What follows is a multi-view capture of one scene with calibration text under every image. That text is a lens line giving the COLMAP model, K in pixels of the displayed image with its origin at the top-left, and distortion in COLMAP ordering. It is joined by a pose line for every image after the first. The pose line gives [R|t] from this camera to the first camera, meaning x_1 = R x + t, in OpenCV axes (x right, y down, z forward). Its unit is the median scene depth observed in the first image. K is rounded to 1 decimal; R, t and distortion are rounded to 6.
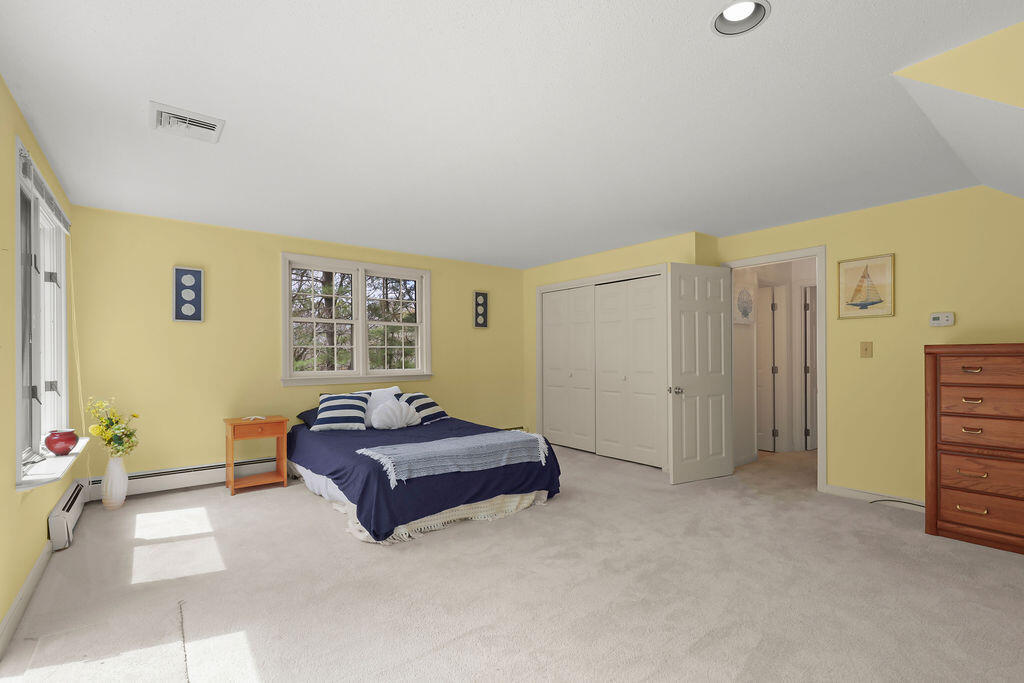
lens RADIAL K [[462.3, 0, 513.9], [0, 462.3, 351.1], [0, 0, 1]] dist [0.000710, -0.000198]
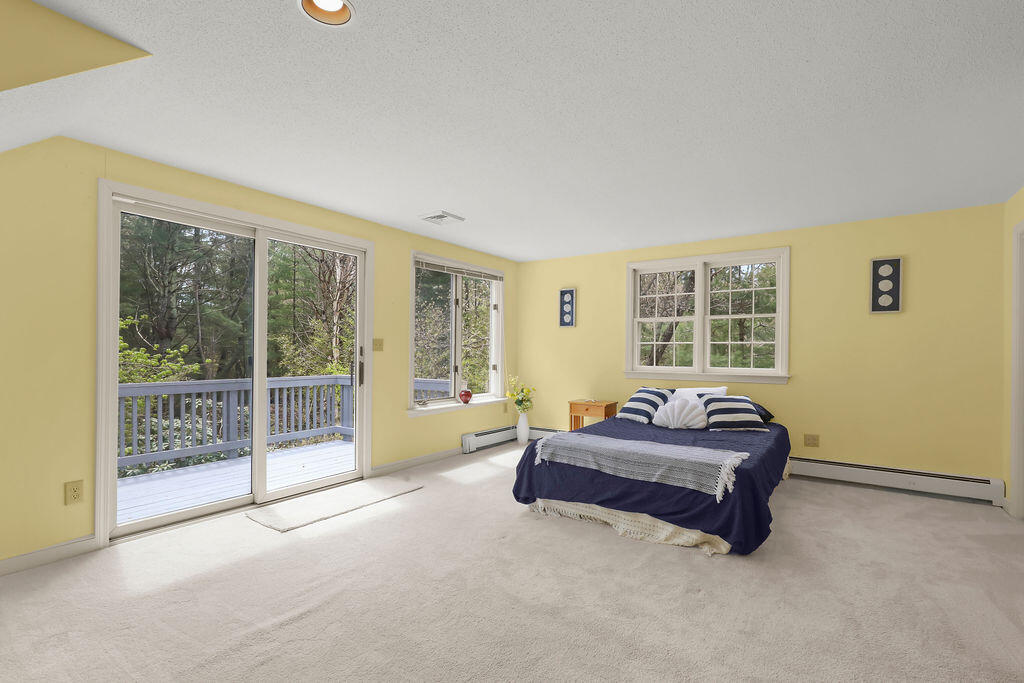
lens RADIAL K [[479.6, 0, 510.5], [0, 479.6, 320.3], [0, 0, 1]] dist [0.001114, 0.000036]
pose [[0.287371, -0.054221, -0.956284, 0.760932], [0.003302, 0.998447, -0.055620, -0.002725], [0.957814, 0.012825, 0.287103, 0.482632]]
